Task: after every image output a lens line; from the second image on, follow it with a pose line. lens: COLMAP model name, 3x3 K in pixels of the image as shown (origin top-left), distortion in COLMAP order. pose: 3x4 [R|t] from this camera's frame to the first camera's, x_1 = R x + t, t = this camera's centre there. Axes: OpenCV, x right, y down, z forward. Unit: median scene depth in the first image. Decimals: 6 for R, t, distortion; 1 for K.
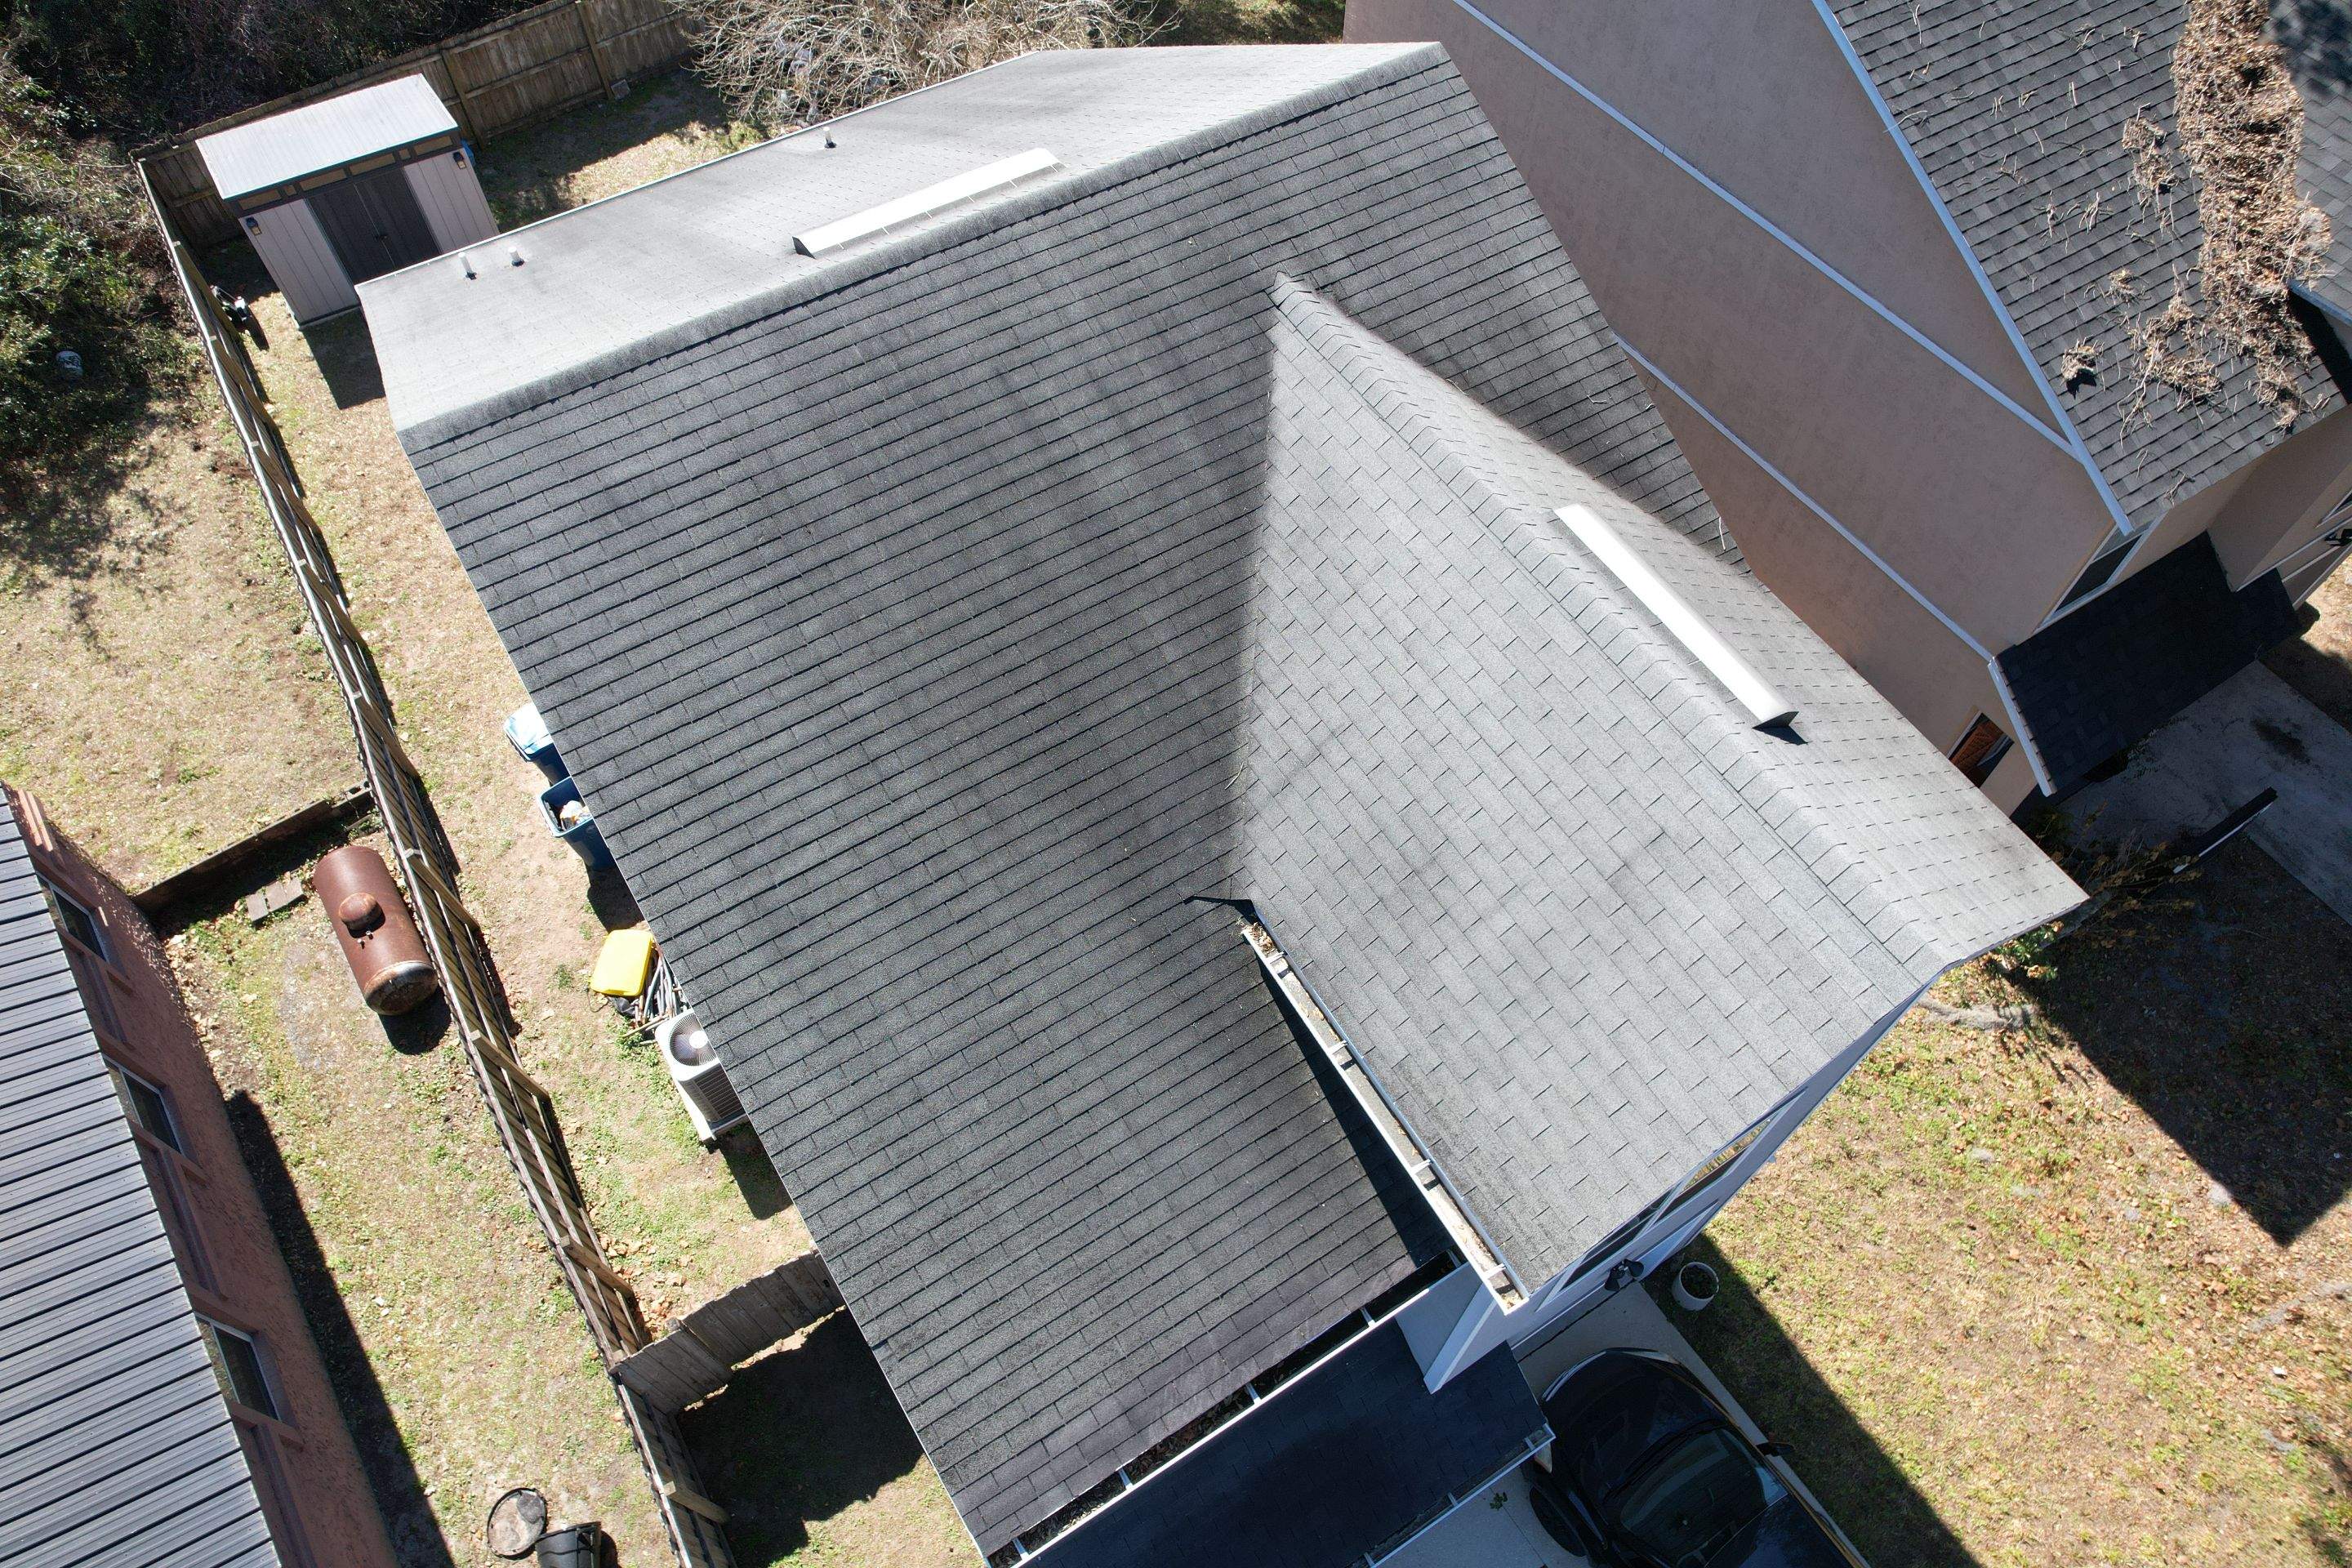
lens RADIAL K [[1522.2, 0, 1176.0], [0, 1522.2, 784.0], [0, 0, 1]] dist [-0.074144, 0.071462]
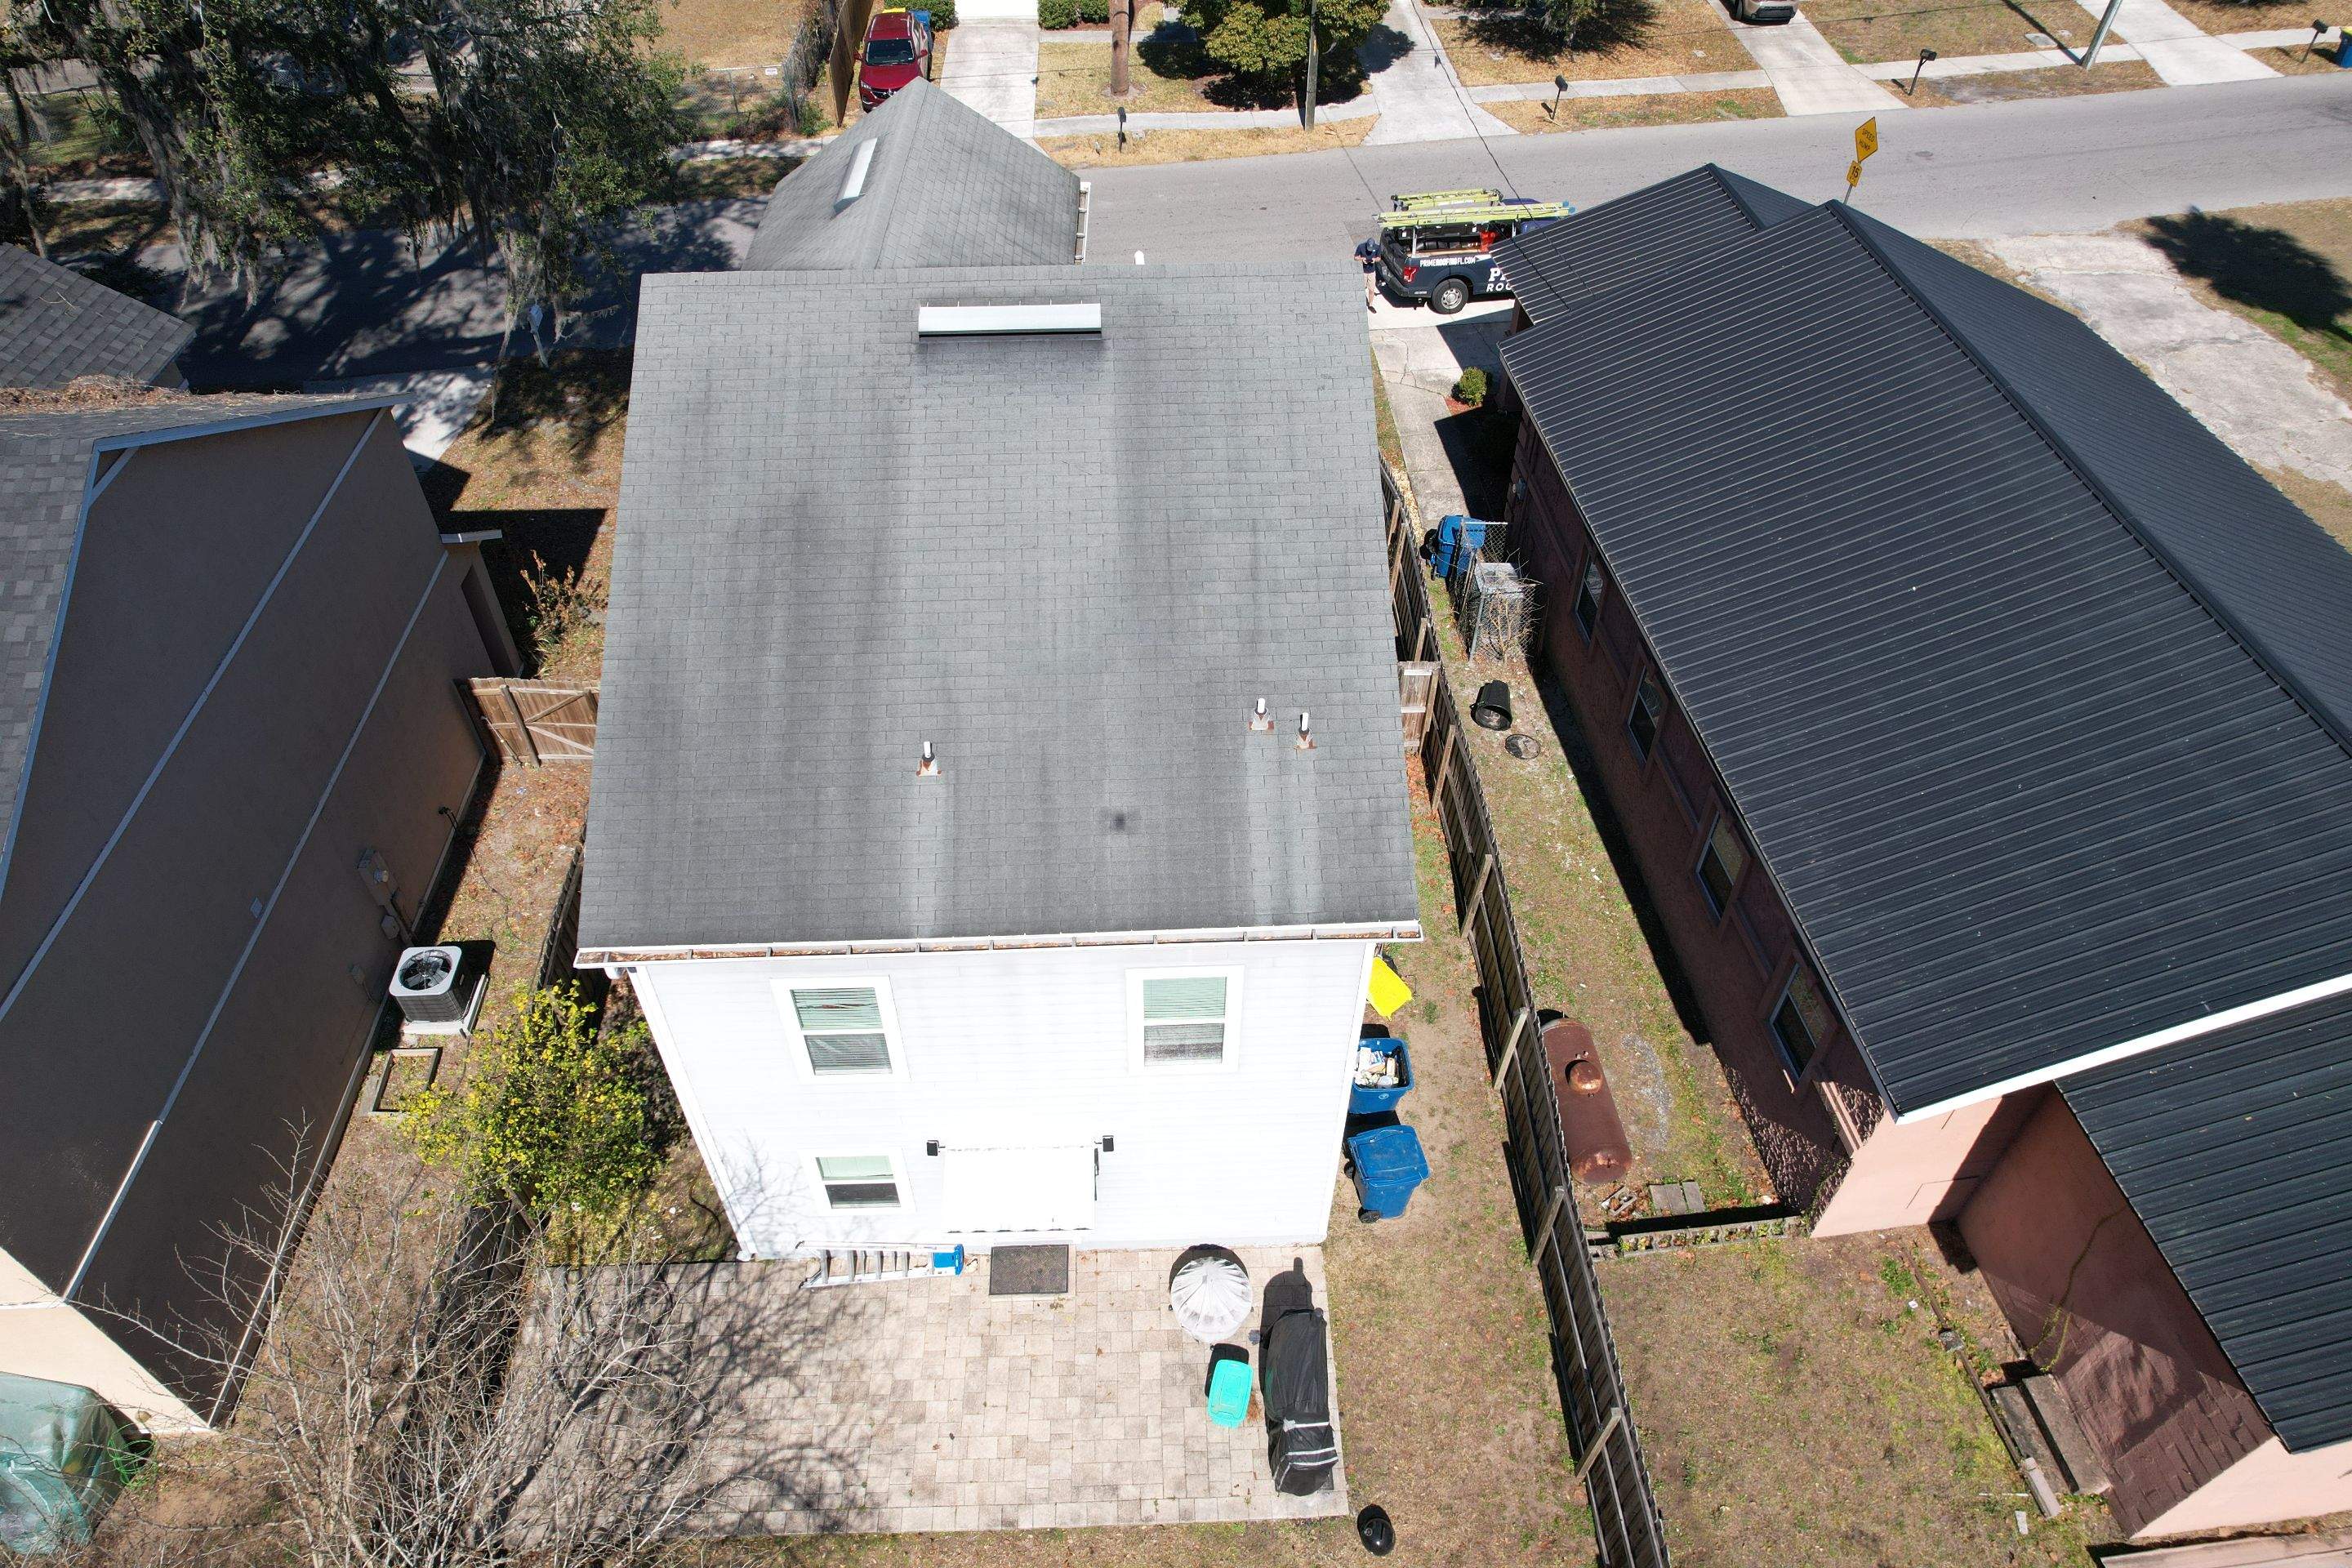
lens RADIAL K [[1456.8, 0, 1176.0], [0, 1456.8, 784.0], [0, 0, 1]] dist [-0.012993, 0.000304]
pose [[-0.870687, -0.352139, 0.343368, -0.994727], [0.411756, -0.140056, 0.900467, -1.717583], [-0.268999, 0.925409, 0.266940, 1.016246]]
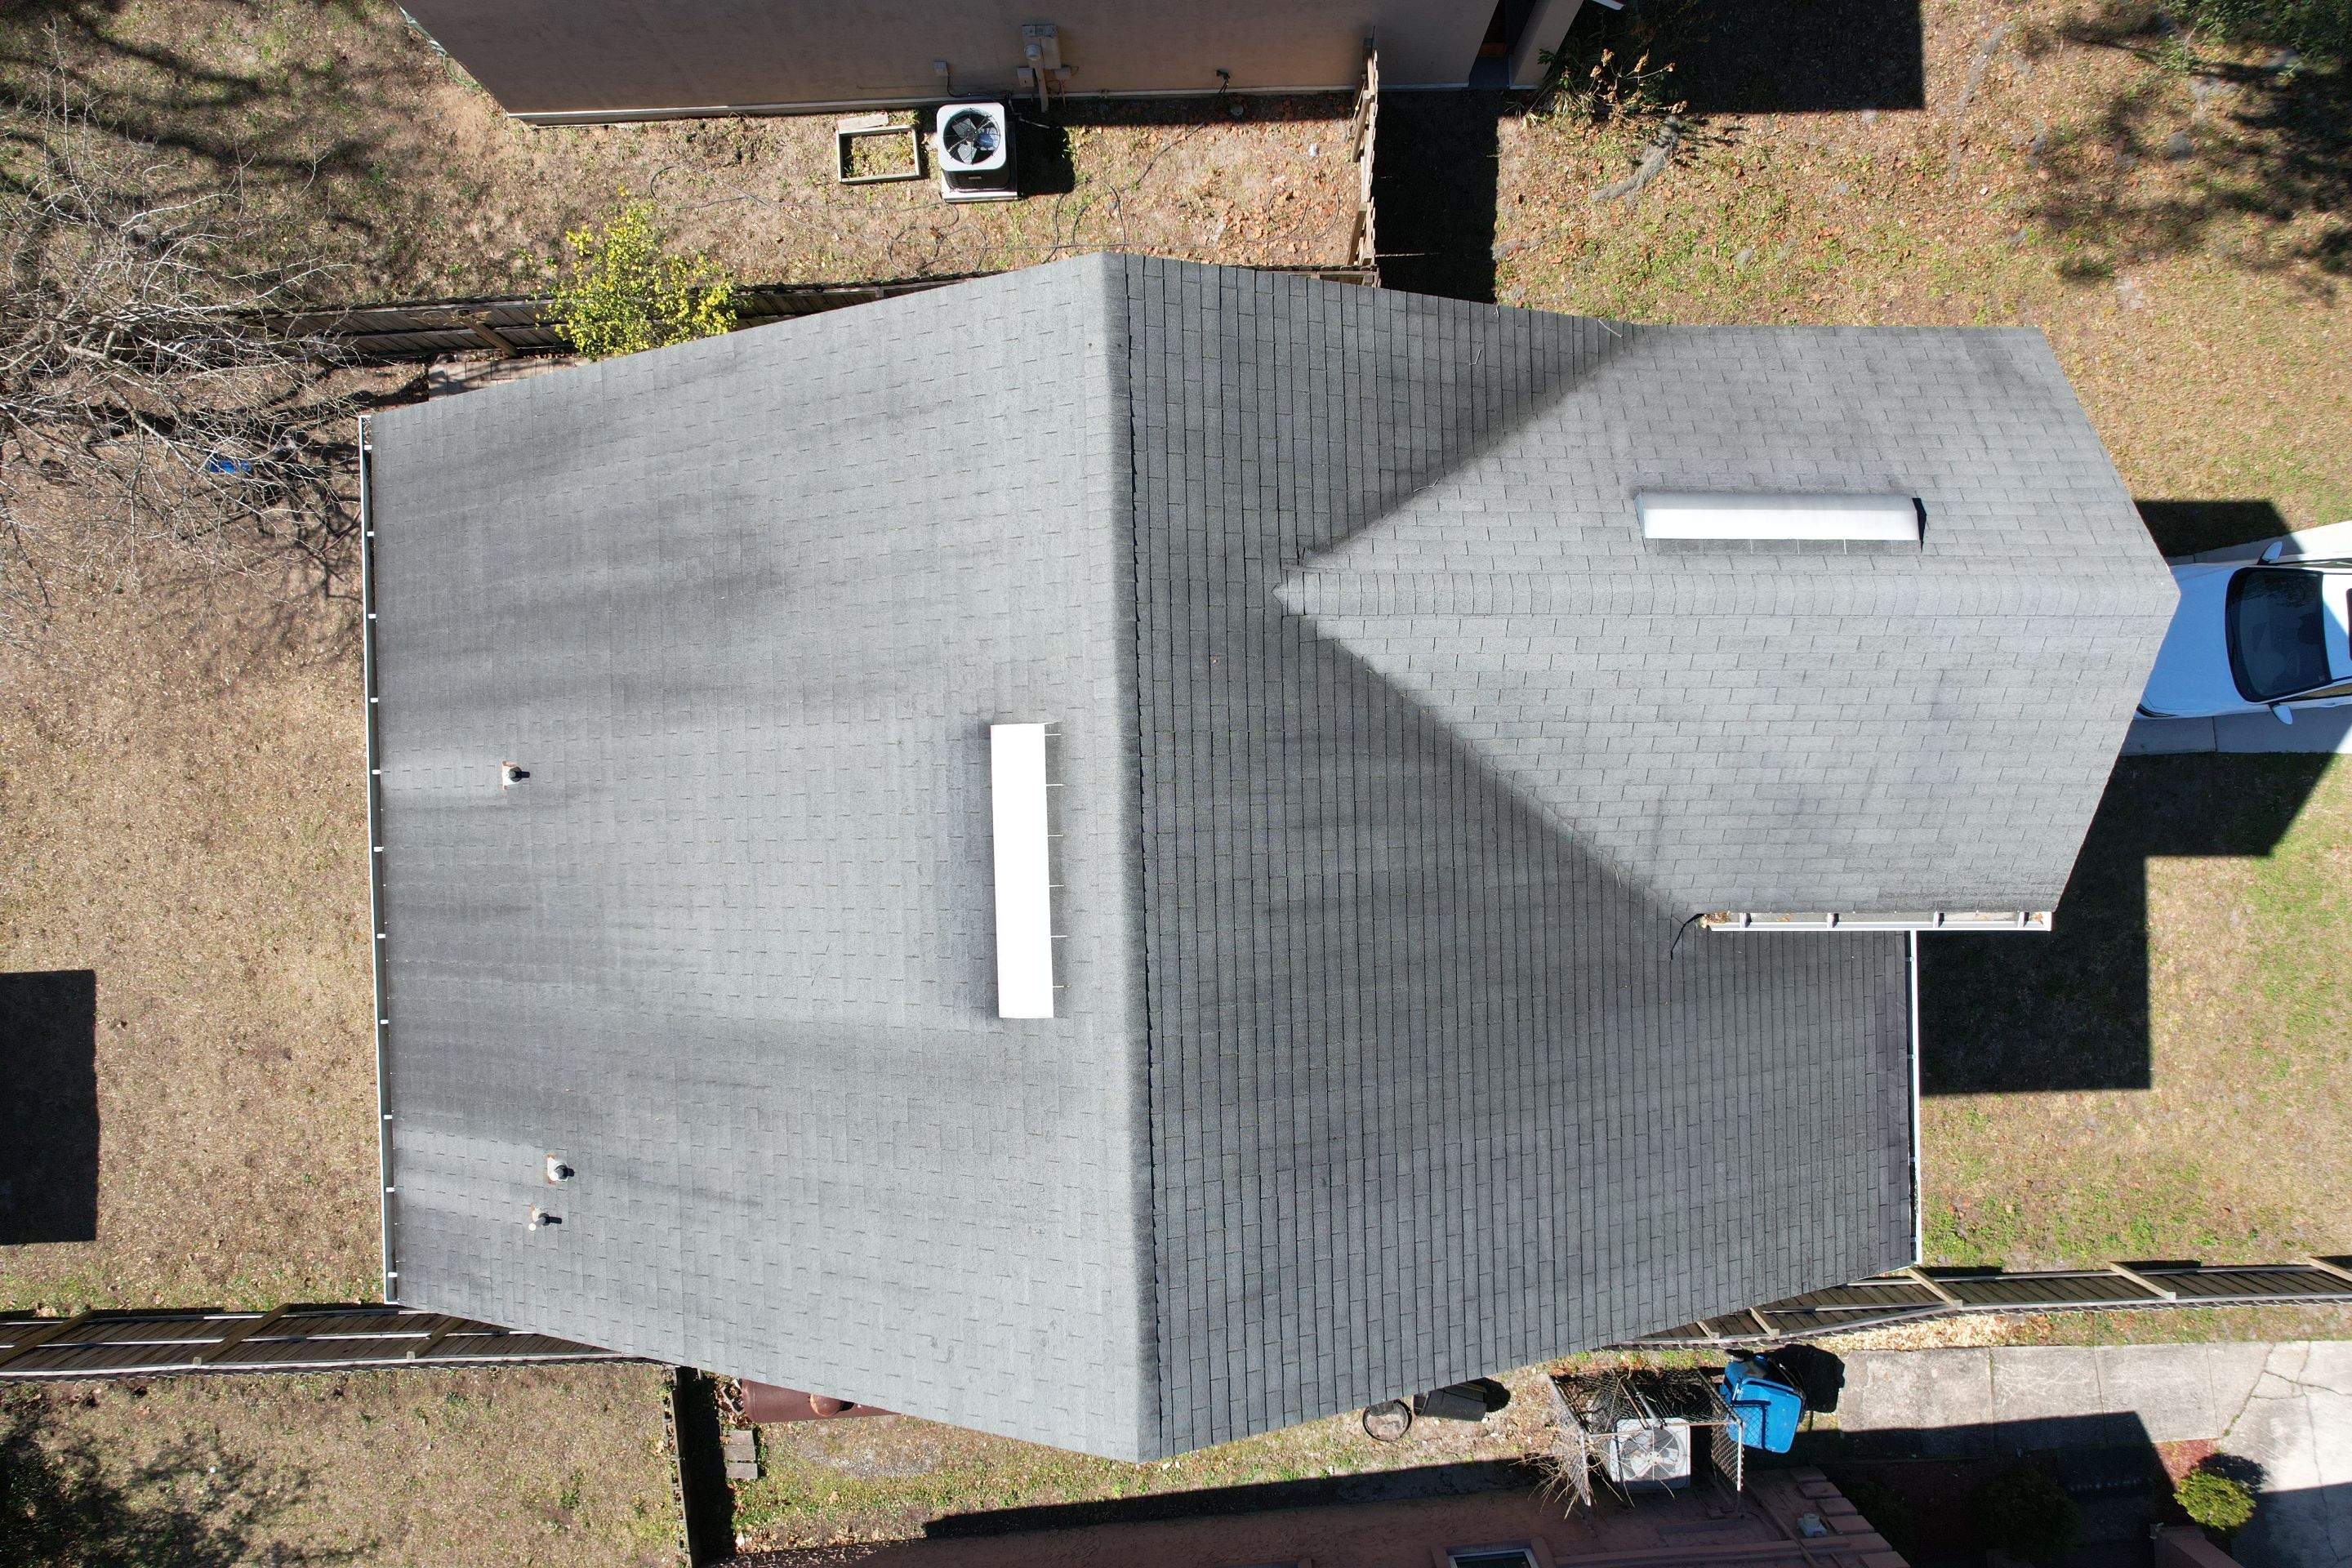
lens RADIAL K [[1508.3, 0, 1217.2], [0, 1508.3, 819.4], [0, 0, 1]] dist [-0.086697, 0.088031]
pose [[0.506961, -0.861952, -0.005526, -0.070321], [0.719293, 0.419505, 0.553745, -0.832368], [-0.474983, -0.284702, 0.832668, 0.172231]]
